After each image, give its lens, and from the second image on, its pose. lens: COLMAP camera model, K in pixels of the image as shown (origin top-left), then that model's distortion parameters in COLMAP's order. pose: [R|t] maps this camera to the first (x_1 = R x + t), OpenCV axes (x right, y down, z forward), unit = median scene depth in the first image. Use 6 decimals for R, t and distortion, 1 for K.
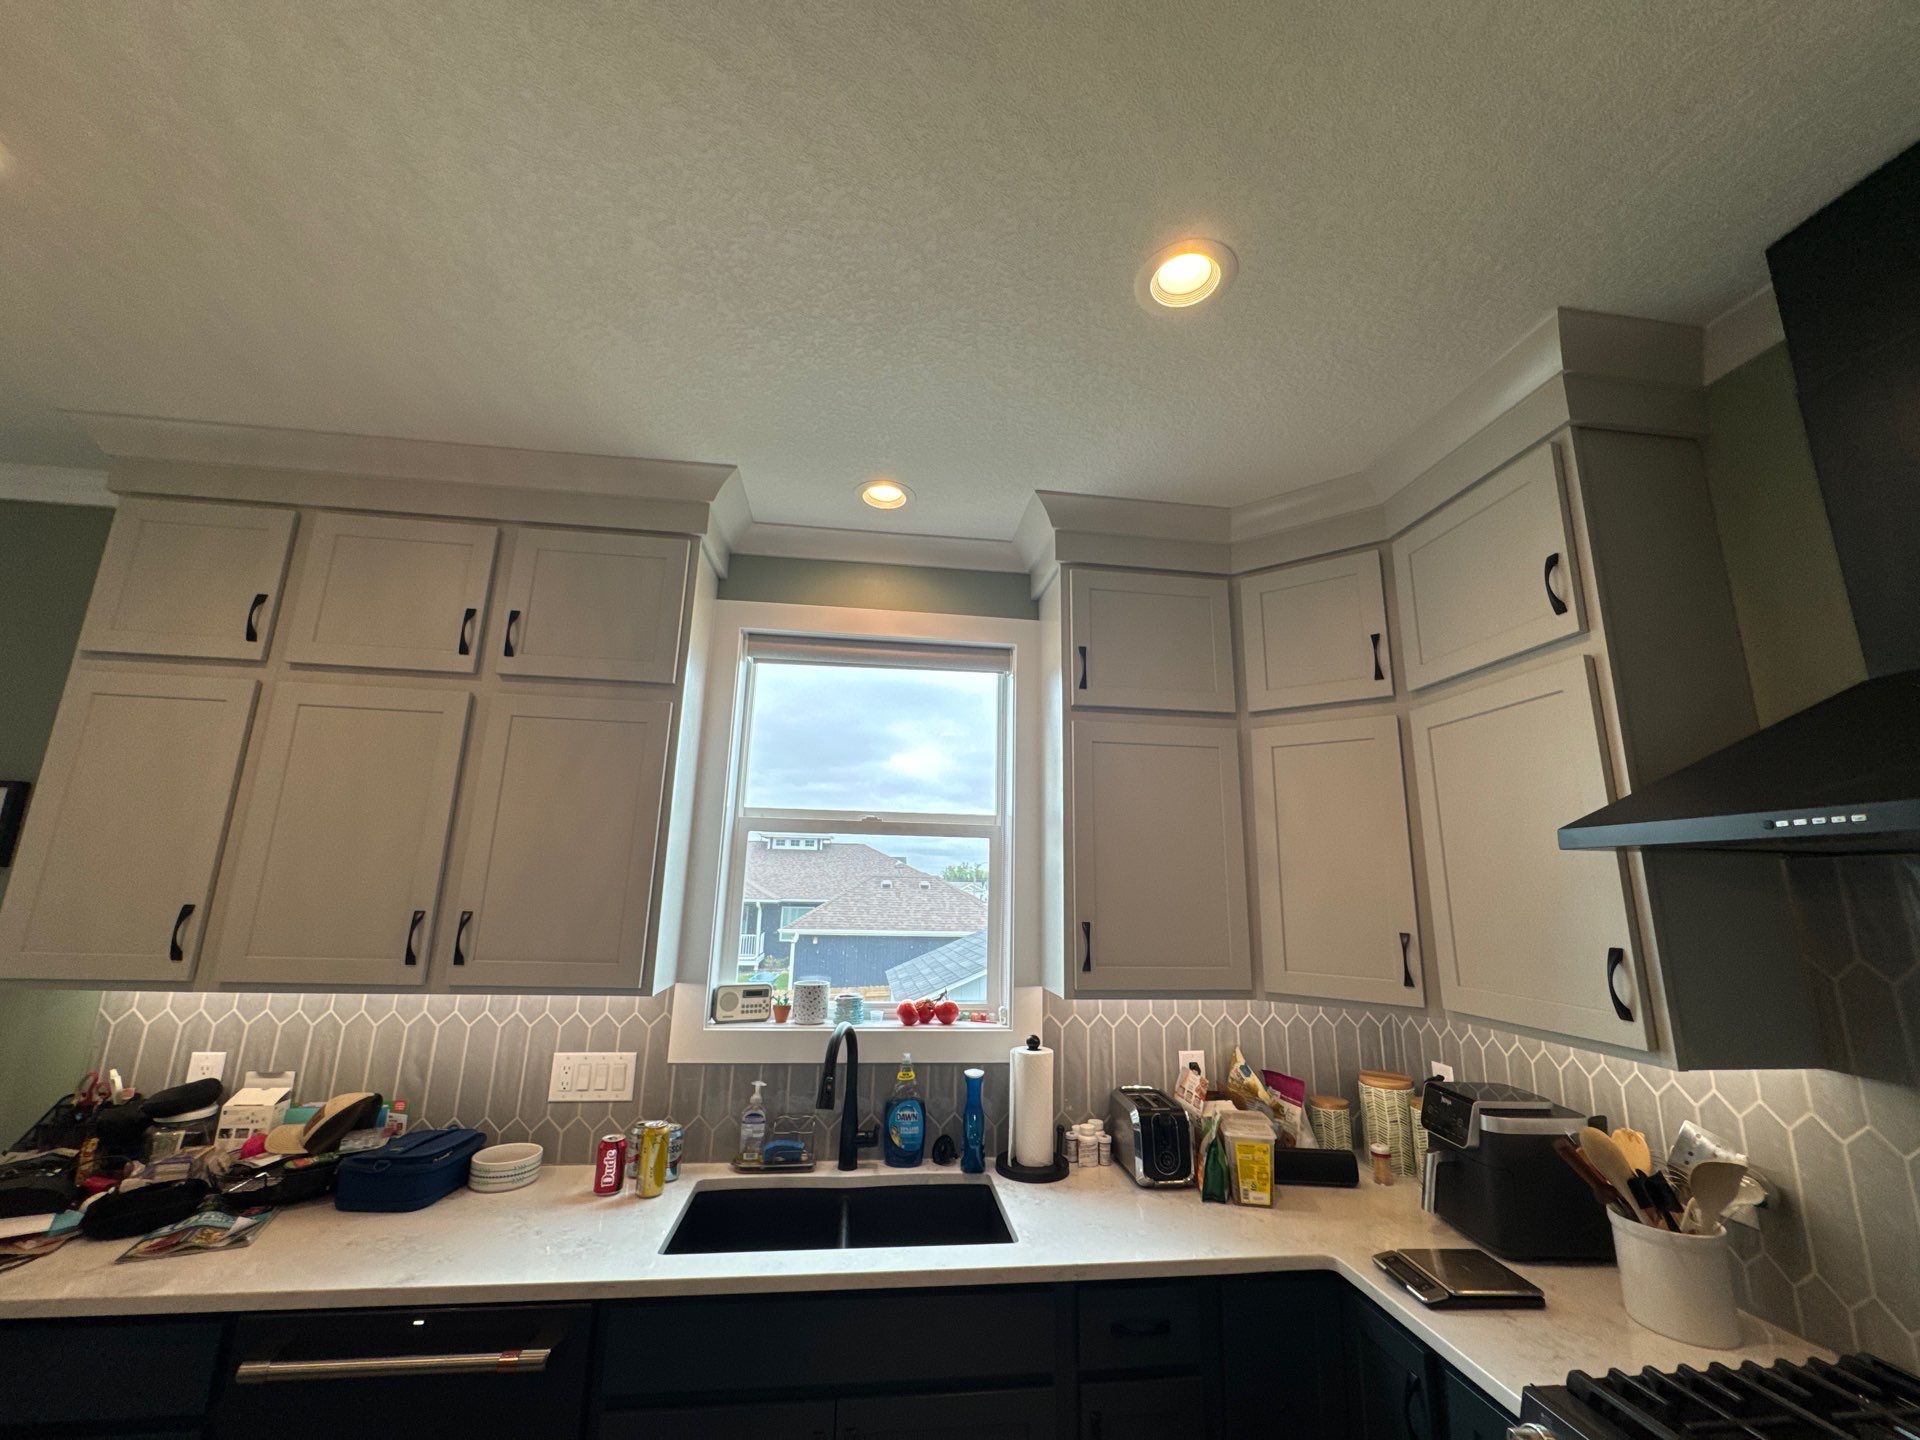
lens RADIAL K [[766.2, 0, 964.3], [0, 766.2, 718.5], [0, 0, 1]] dist [-0.003573, -0.000574]
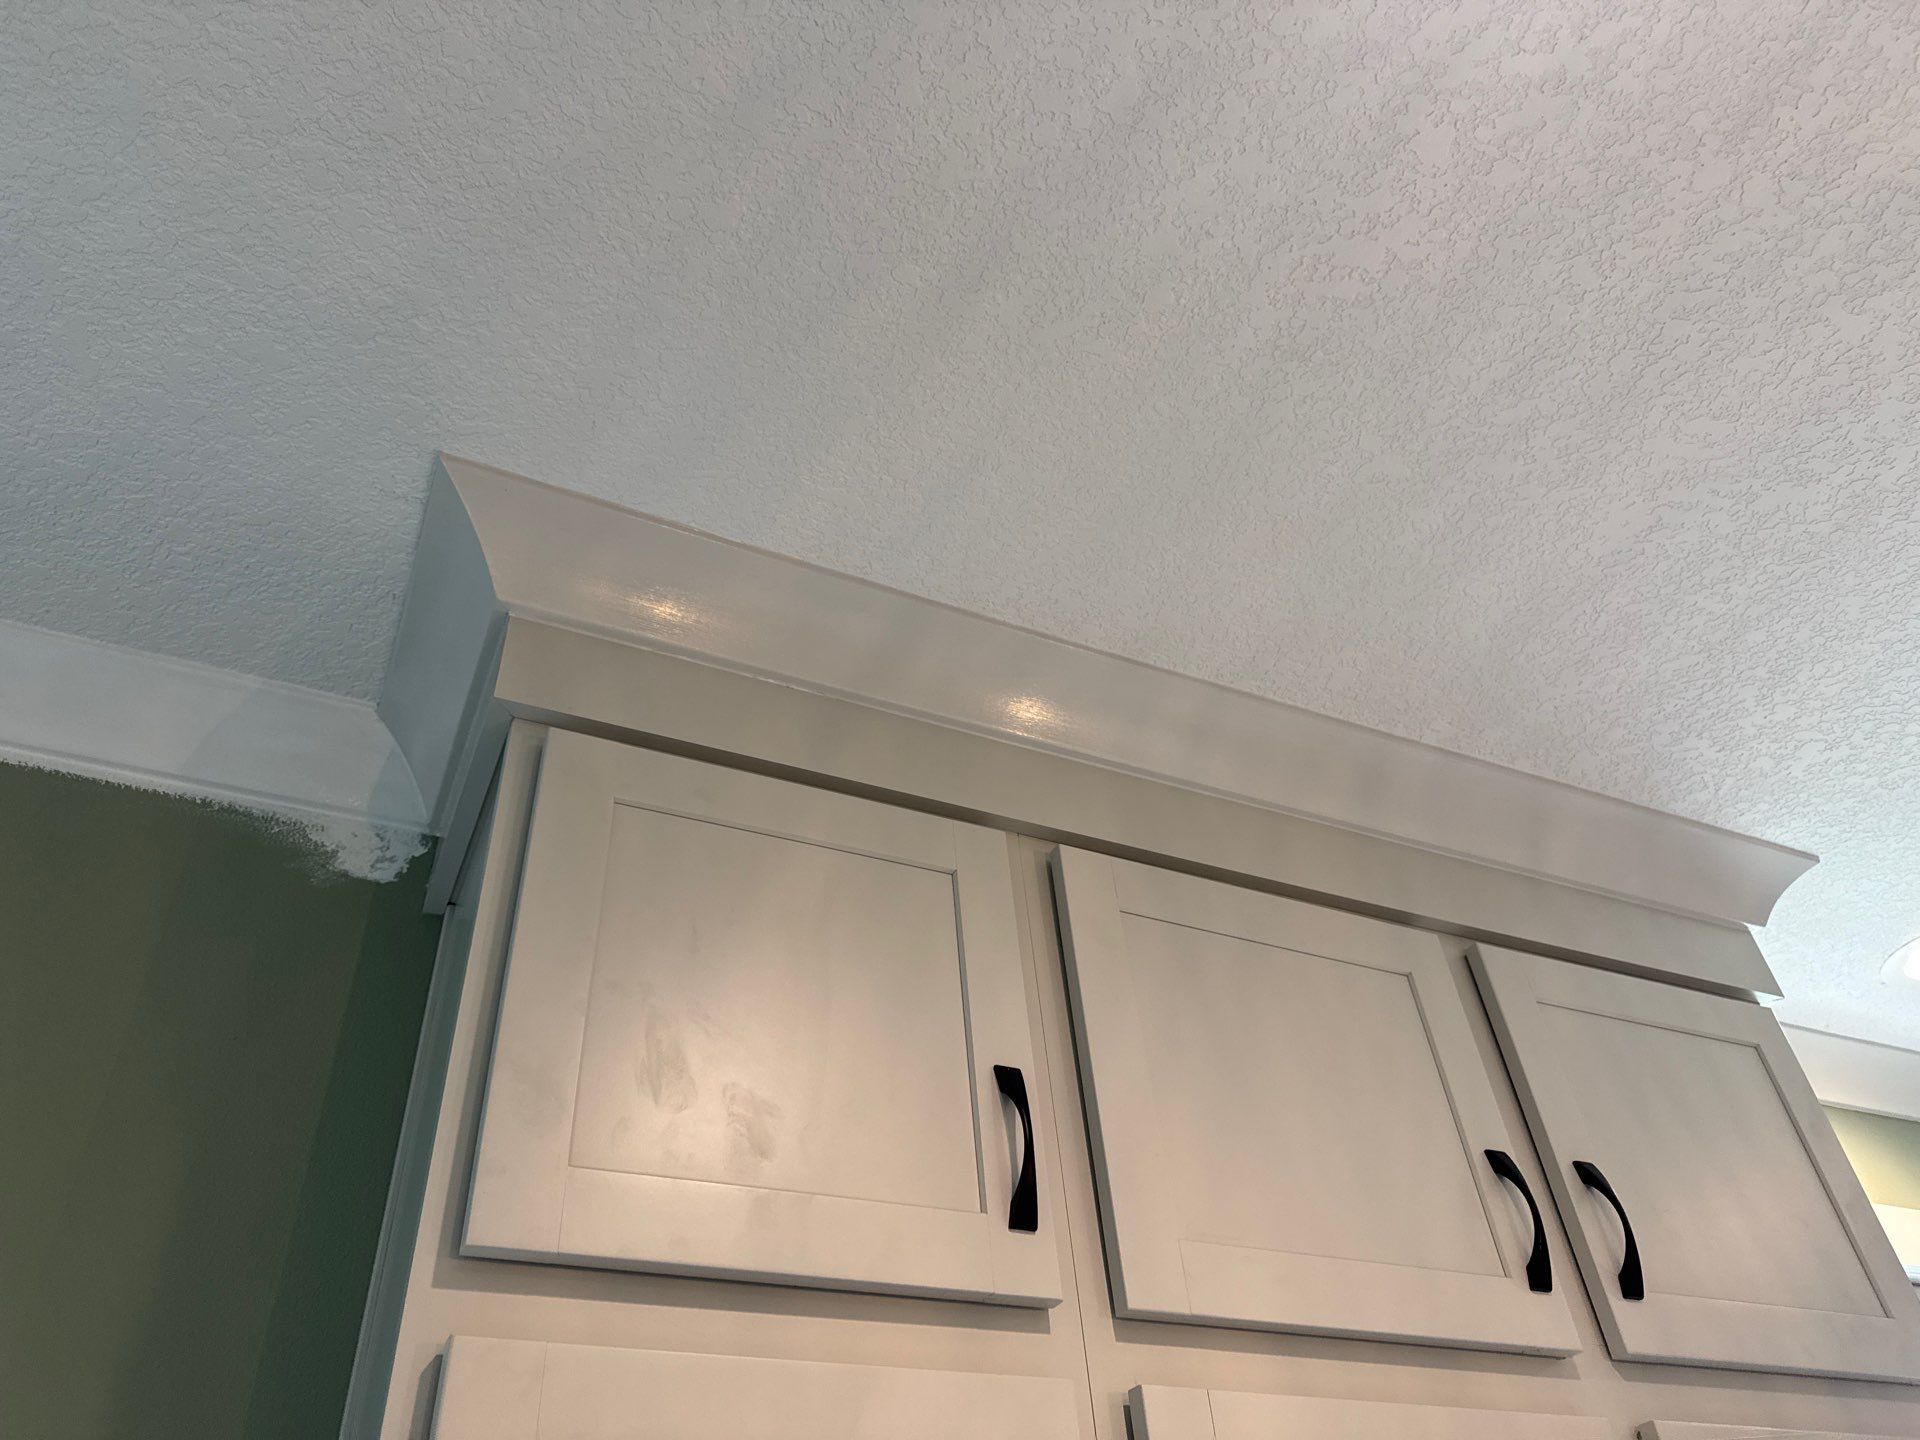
lens RADIAL K [[1361.9, 0, 958.6], [0, 1361.9, 717.5], [0, 0, 1]] dist [0.001307, 0.004635]
pose [[0.945884, 0.134945, 0.295115, -1.118960], [0.021188, 0.881809, -0.471130, -0.028704], [-0.323812, 0.451887, 0.831230, 0.476754]]
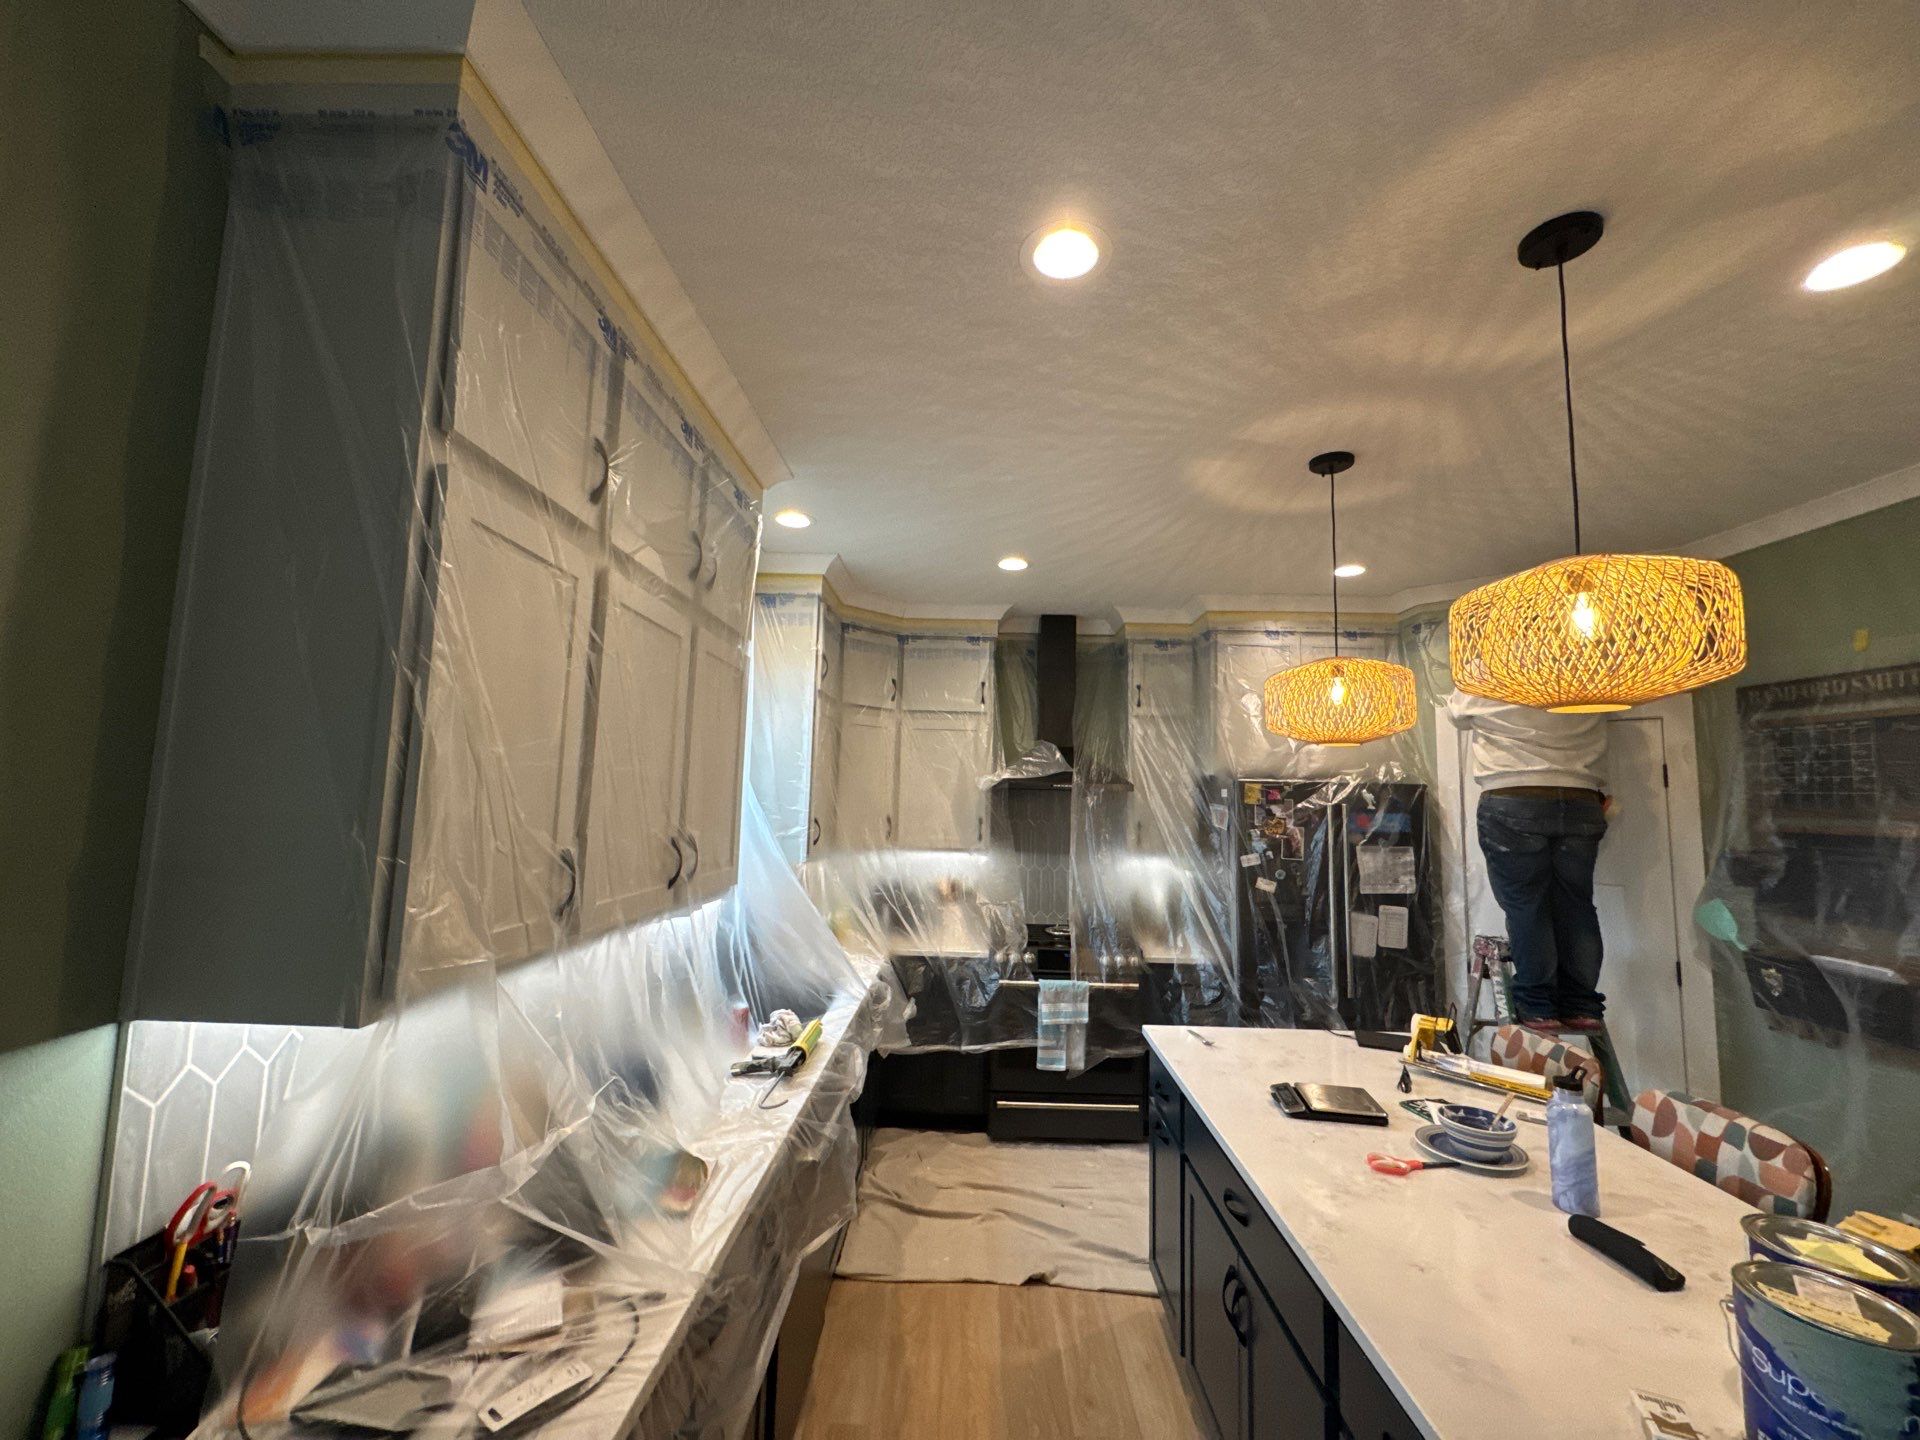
lens RADIAL K [[769.0, 0, 960.0], [0, 769.0, 720.0], [0, 0, 1]] dist [-0.000315, -0.000112]
pose [[0.144769, 0.077272, 0.986444, -1.545112], [-0.239000, 0.970157, -0.040921, 0.044198], [-0.960167, -0.229836, 0.158917, 0.463489]]
